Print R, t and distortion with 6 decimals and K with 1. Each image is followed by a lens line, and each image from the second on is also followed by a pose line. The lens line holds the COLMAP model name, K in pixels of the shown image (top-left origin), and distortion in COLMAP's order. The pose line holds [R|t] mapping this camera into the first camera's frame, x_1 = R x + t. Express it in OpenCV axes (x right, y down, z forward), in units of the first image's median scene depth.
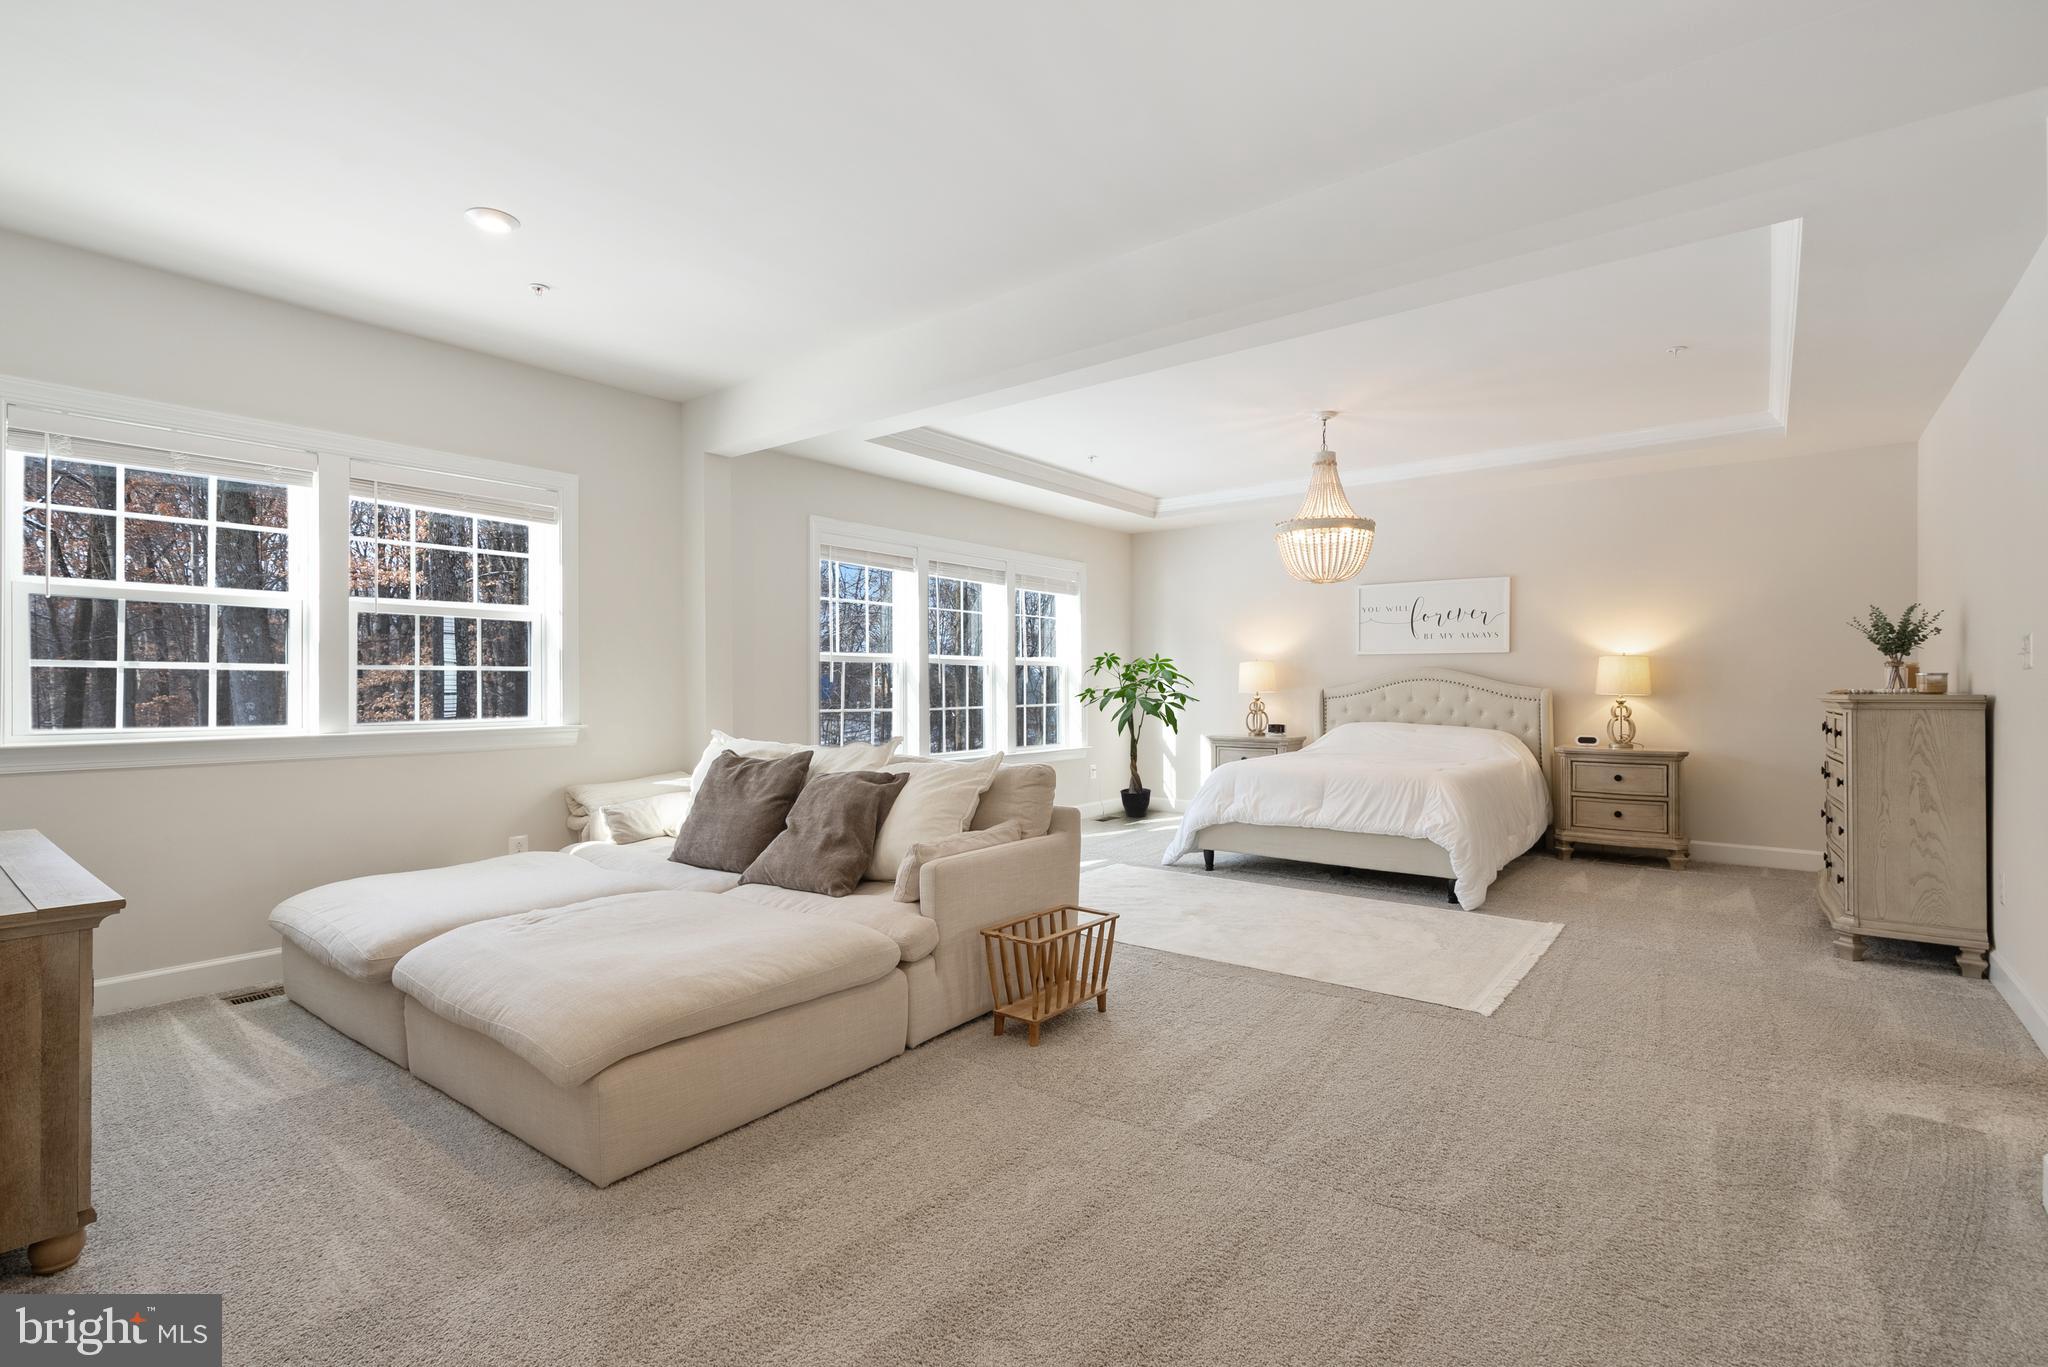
lens RADIAL K [[937.9, 0, 1018.4], [0, 937.9, 689.9], [0, 0, 1]] dist [0.002303, 0.000086]
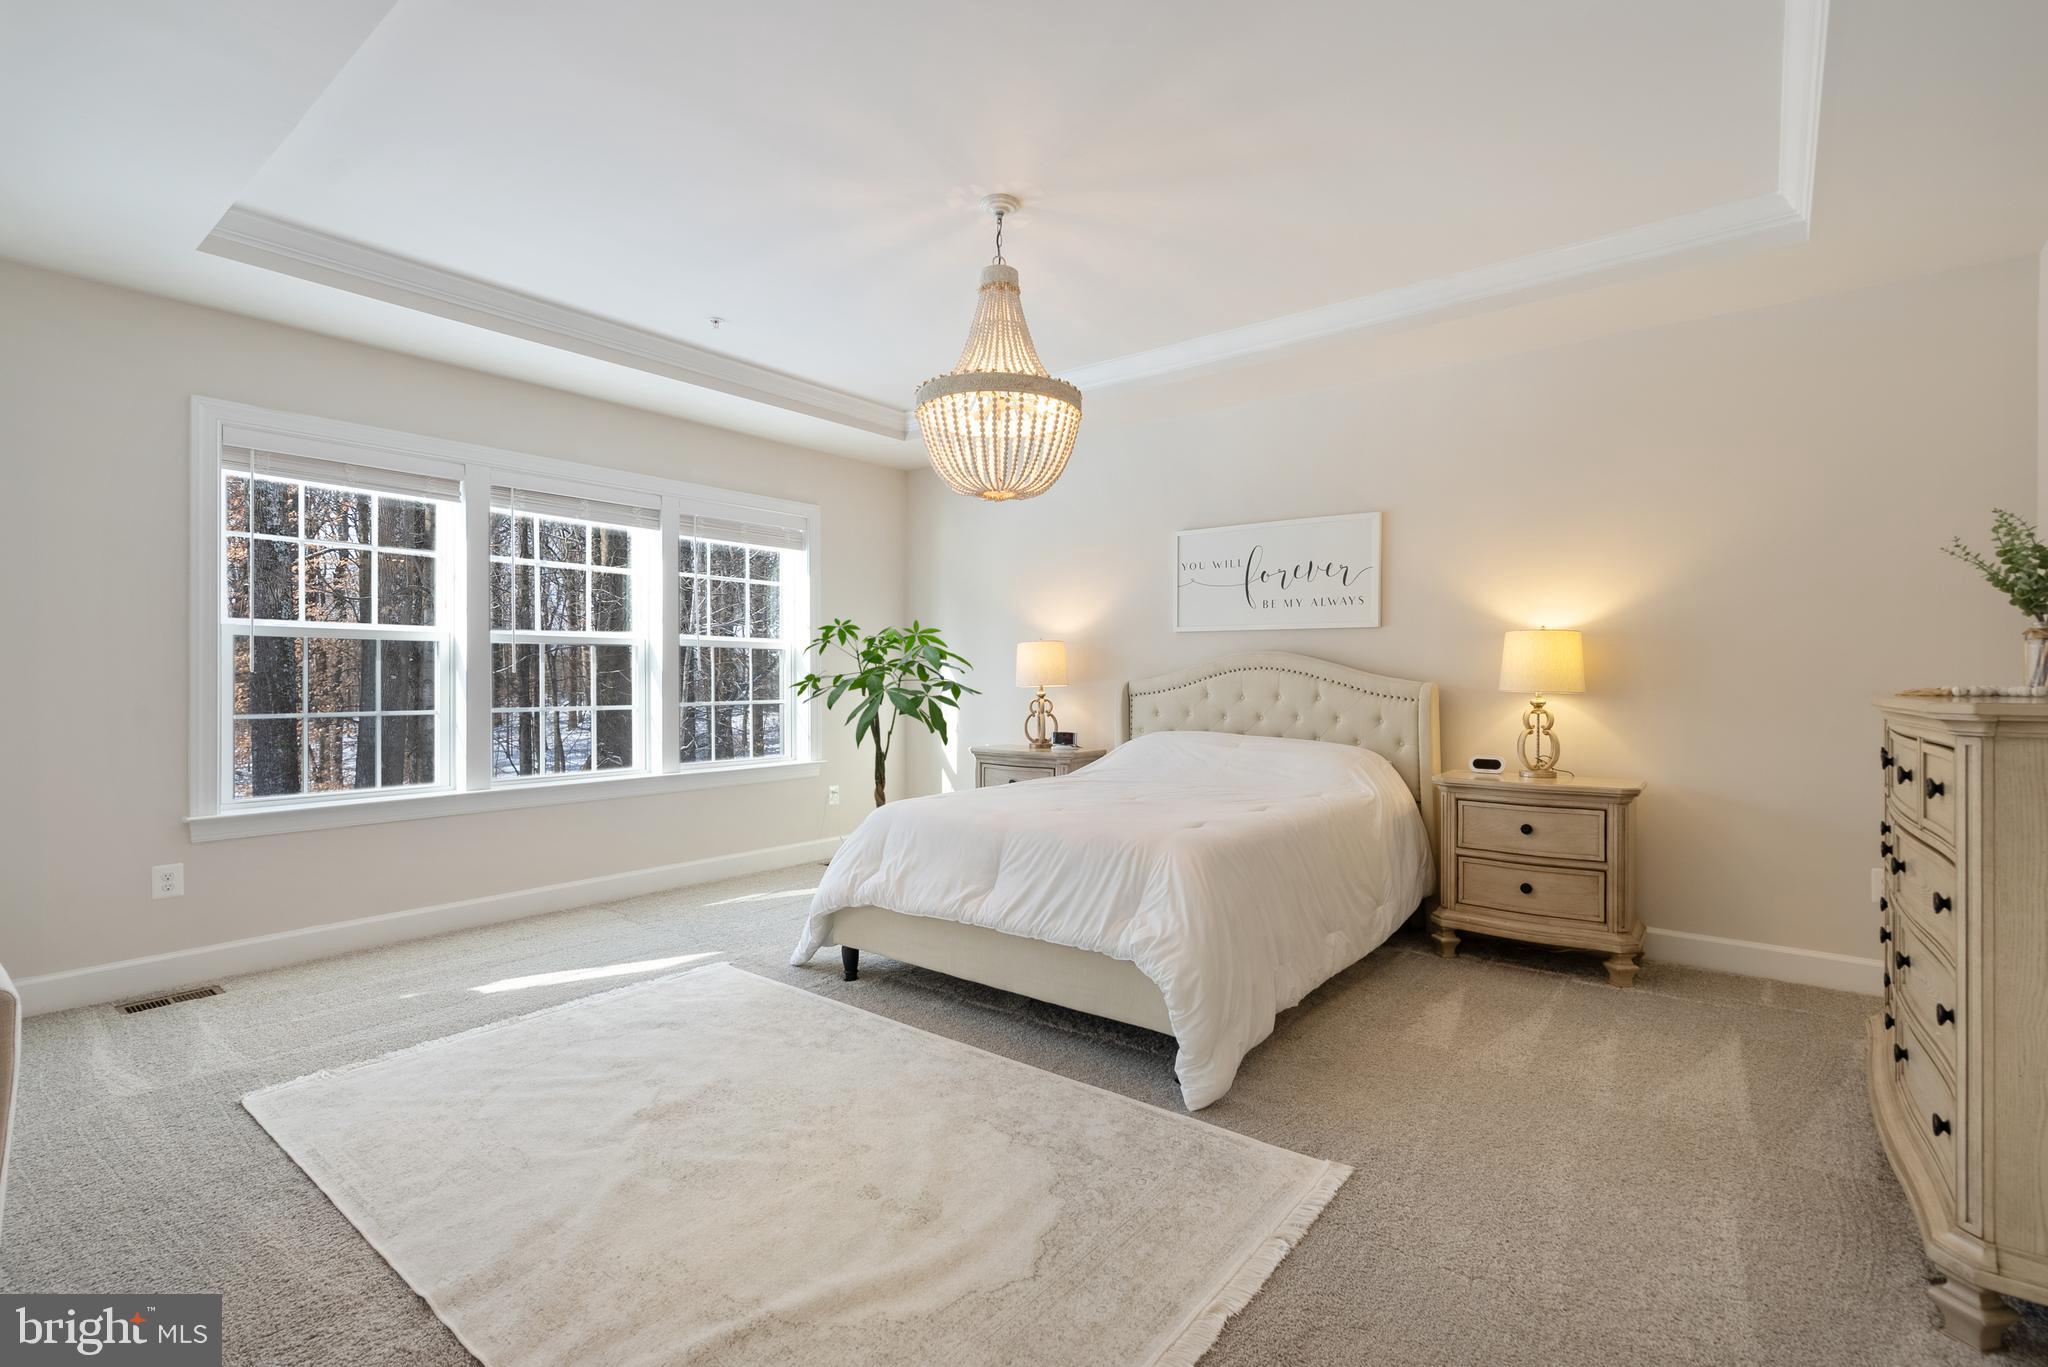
lens RADIAL K [[929.3, 0, 1015.0], [0, 929.3, 684.9], [0, 0, 1]] dist [-0.003175, 0.001144]
pose [[0.999943, 0.002238, -0.010432, 0.300449], [-0.002184, 0.999984, 0.005192, -0.002392], [0.010443, -0.005169, 0.999932, 0.378677]]
